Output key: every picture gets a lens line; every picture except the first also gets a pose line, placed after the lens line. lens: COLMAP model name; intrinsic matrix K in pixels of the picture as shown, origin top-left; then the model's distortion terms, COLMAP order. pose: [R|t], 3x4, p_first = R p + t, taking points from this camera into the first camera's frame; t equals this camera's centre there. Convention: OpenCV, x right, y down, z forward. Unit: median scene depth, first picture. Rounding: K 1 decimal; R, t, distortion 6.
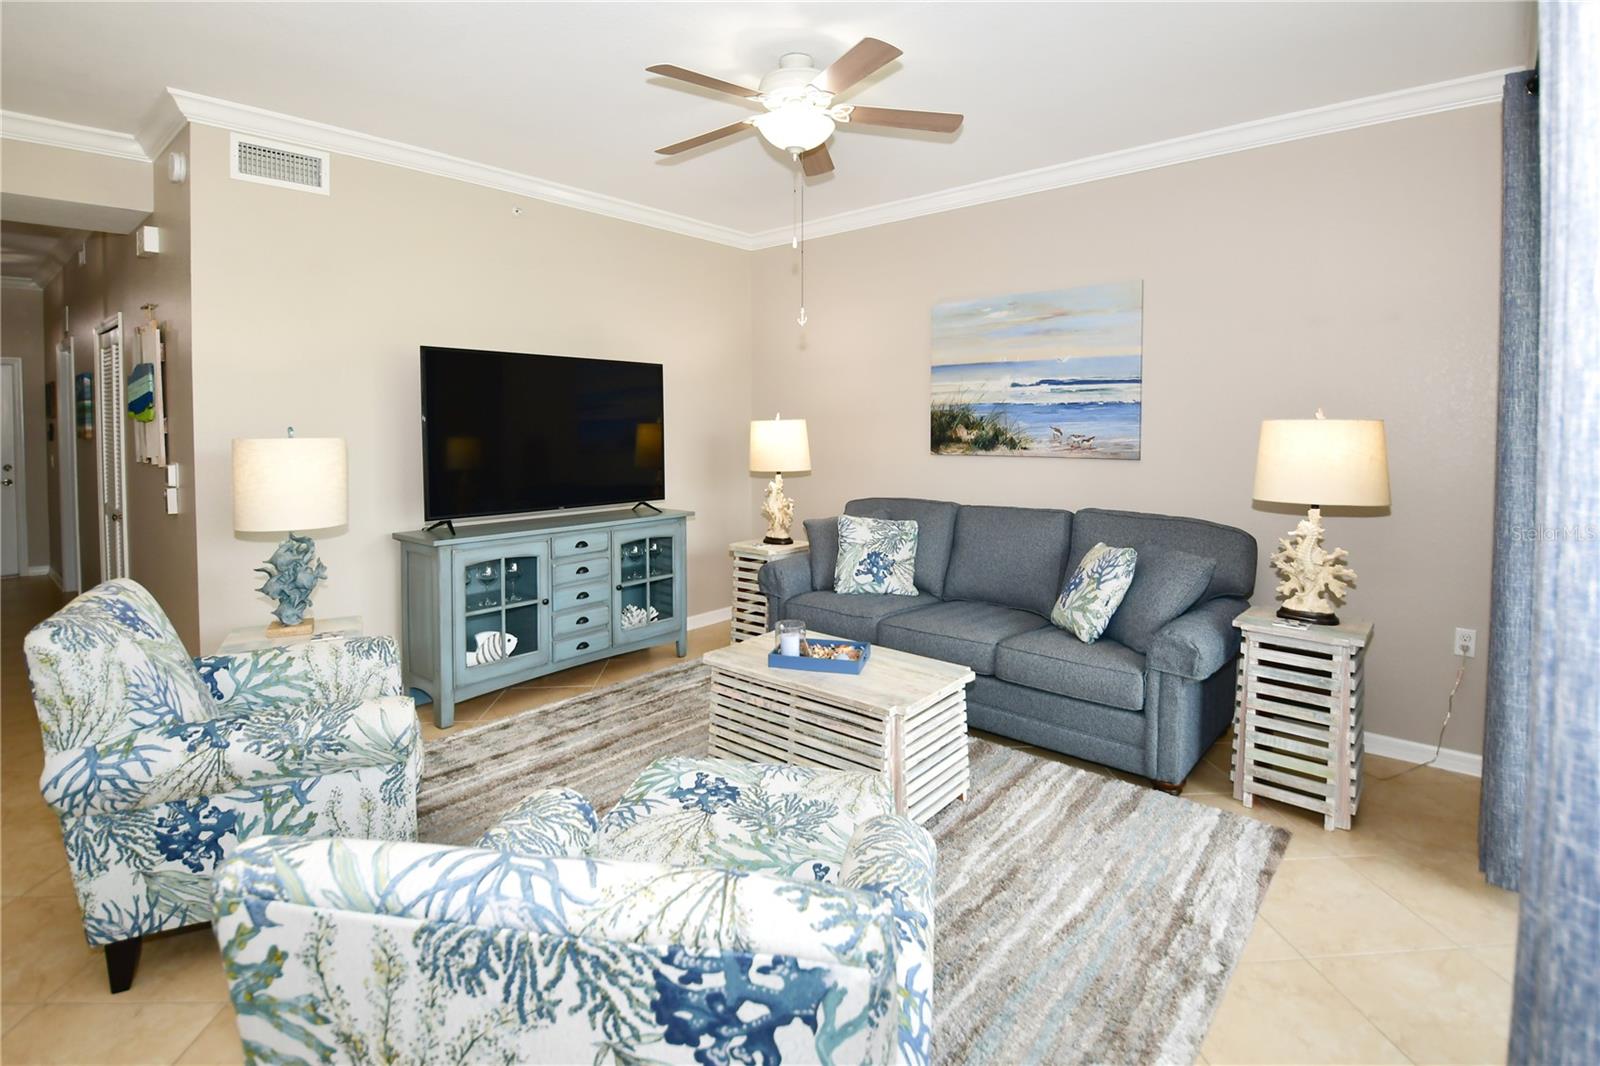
lens RADIAL K [[770.1, 0, 787.7], [0, 770.1, 453.2], [0, 0, 1]] dist [0.010049, -0.014076]
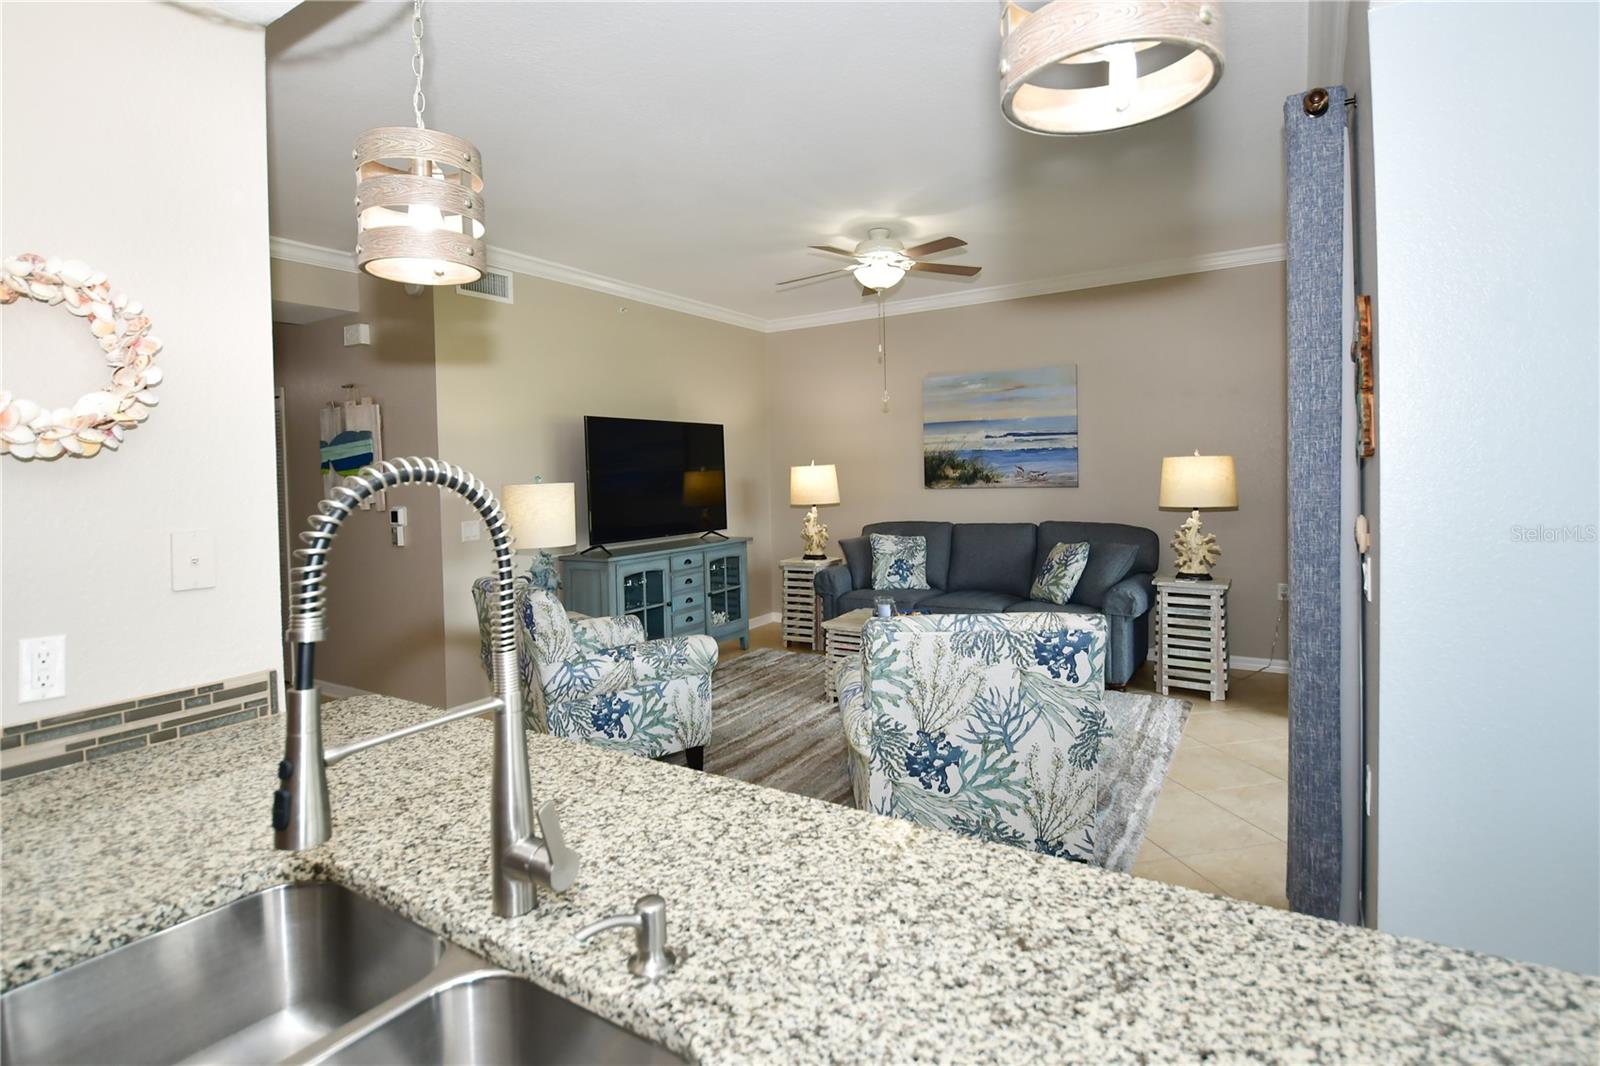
lens RADIAL K [[770.1, 0, 792.4], [0, 770.1, 481.3], [0, 0, 1]] dist [0.010049, -0.014076]
pose [[0.987868, -0.025052, 0.153259, -0.316843], [0.029173, 0.999269, -0.024698, 0.019425], [-0.152529, 0.028870, 0.987877, -0.378024]]
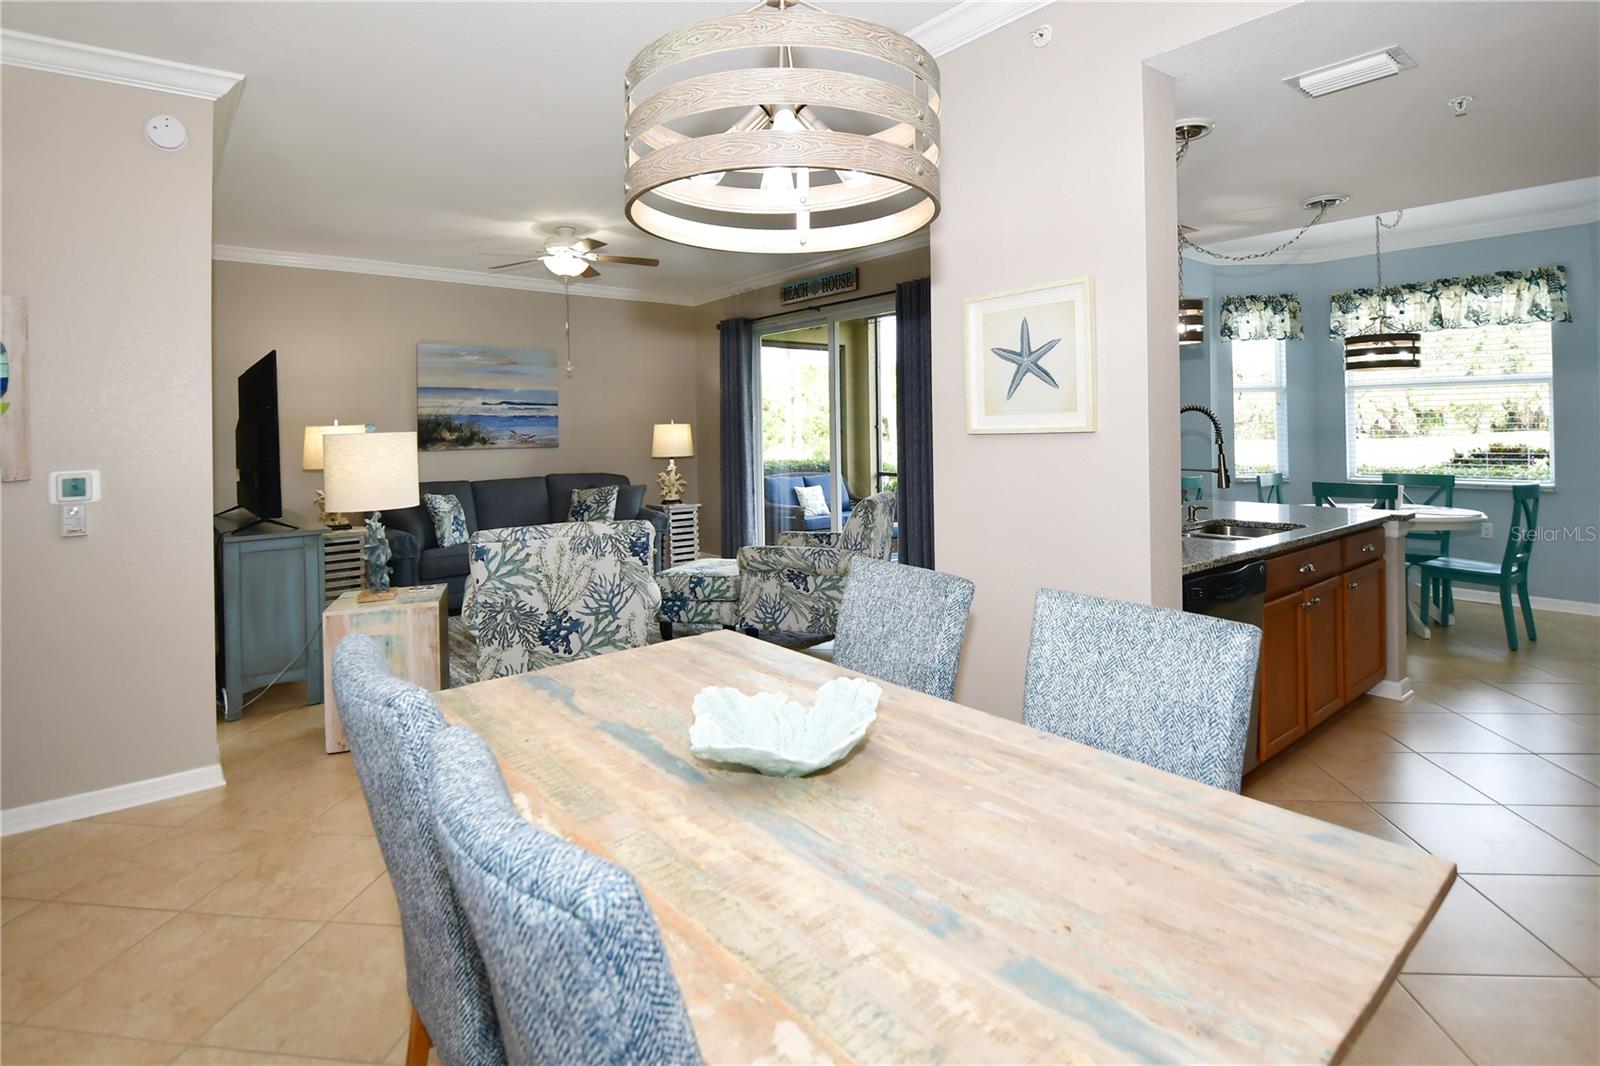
lens RADIAL K [[770.1, 0, 779.1], [0, 770.1, 424.6], [0, 0, 1]] dist [0.010049, -0.014076]
pose [[0.161071, 0.009435, 0.986898, -1.351391], [0.055714, 0.998273, -0.018637, 0.020096], [-0.985369, 0.057986, 0.160268, 0.182057]]
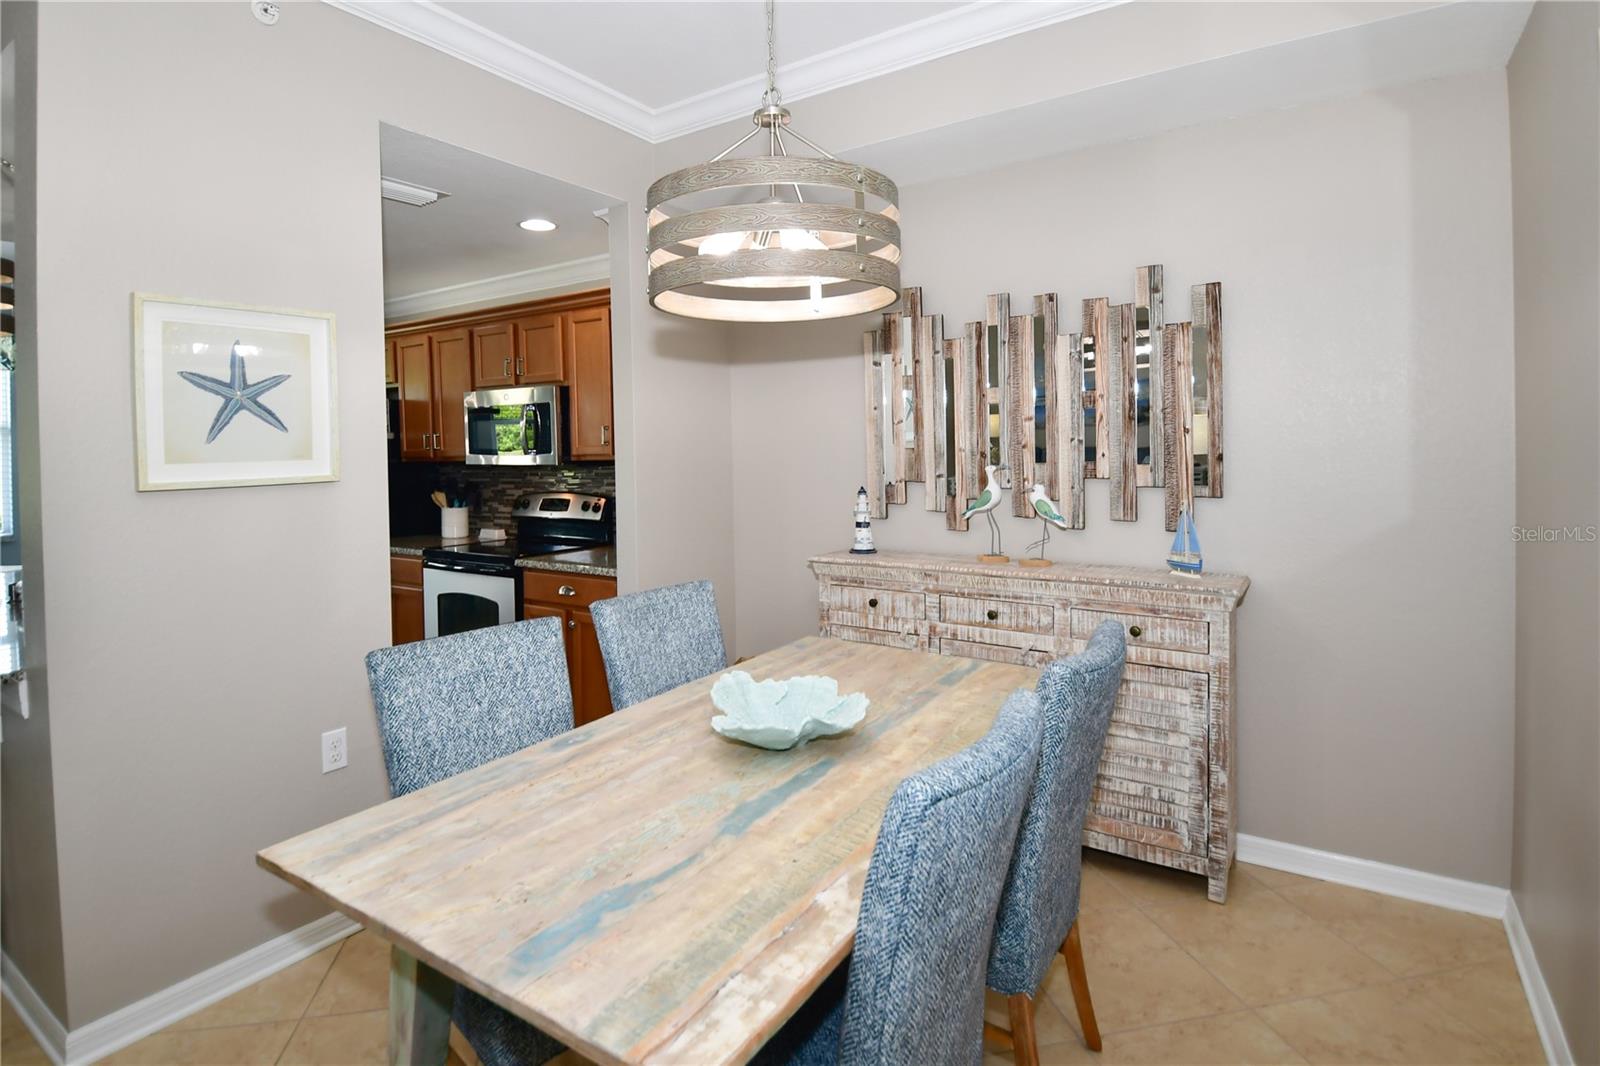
lens RADIAL K [[770.1, 0, 803.6], [0, 770.1, 460.4], [0, 0, 1]] dist [0.010049, -0.014076]
pose [[-0.990362, 0.019030, -0.137188, -0.960935], [0.011722, 0.998479, 0.053877, -0.015453], [0.138005, 0.051750, -0.989079, 0.669580]]
